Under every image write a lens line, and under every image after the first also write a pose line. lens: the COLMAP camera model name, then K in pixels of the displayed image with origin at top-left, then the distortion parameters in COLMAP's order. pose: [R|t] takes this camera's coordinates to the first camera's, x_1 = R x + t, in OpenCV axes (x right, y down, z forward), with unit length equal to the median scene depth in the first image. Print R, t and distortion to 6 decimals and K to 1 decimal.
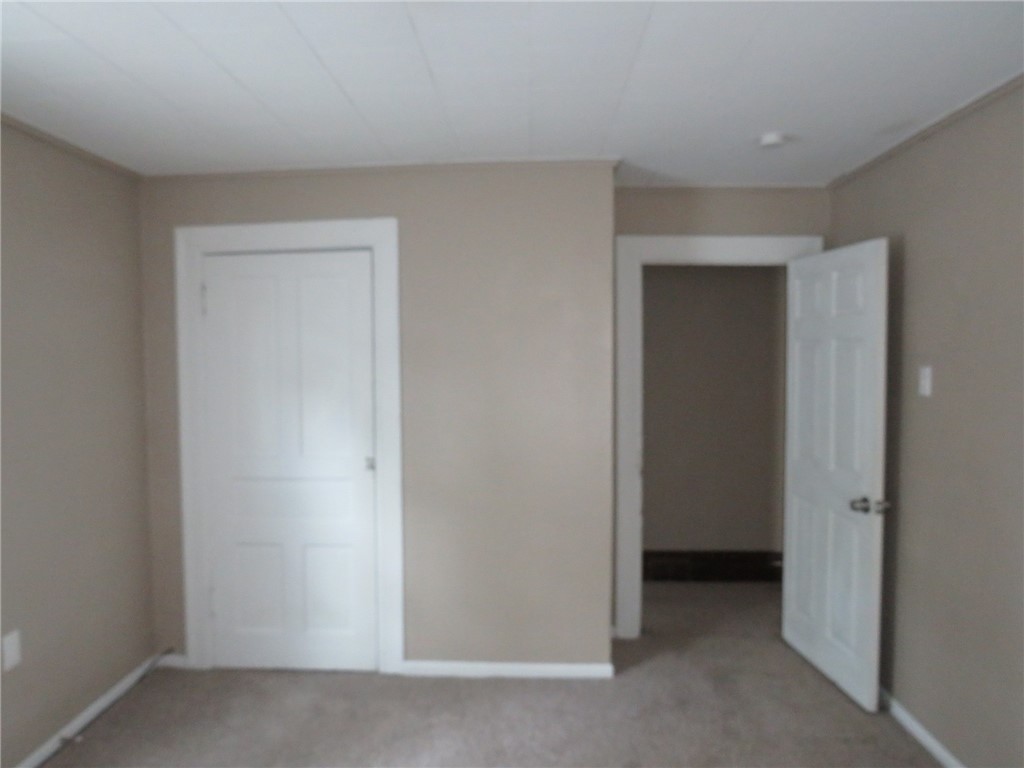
lens RADIAL K [[715.7, 0, 503.2], [0, 715.7, 382.1], [0, 0, 1]] dist [-0.031543, -0.000840]
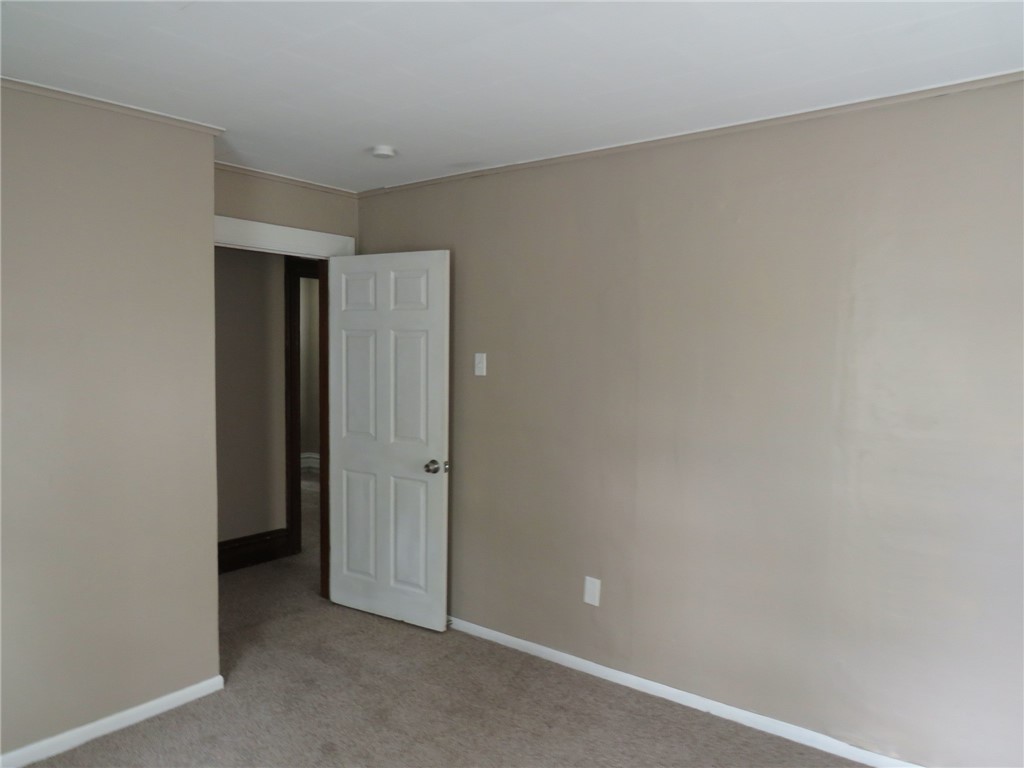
lens RADIAL K [[715.7, 0, 504.0], [0, 715.7, 383.7], [0, 0, 1]] dist [-0.031543, -0.000840]
pose [[0.579129, -0.036212, 0.814431, -0.386287], [0.018827, 0.999341, 0.031046, -0.005057], [-0.815018, -0.002646, 0.579429, 0.170061]]
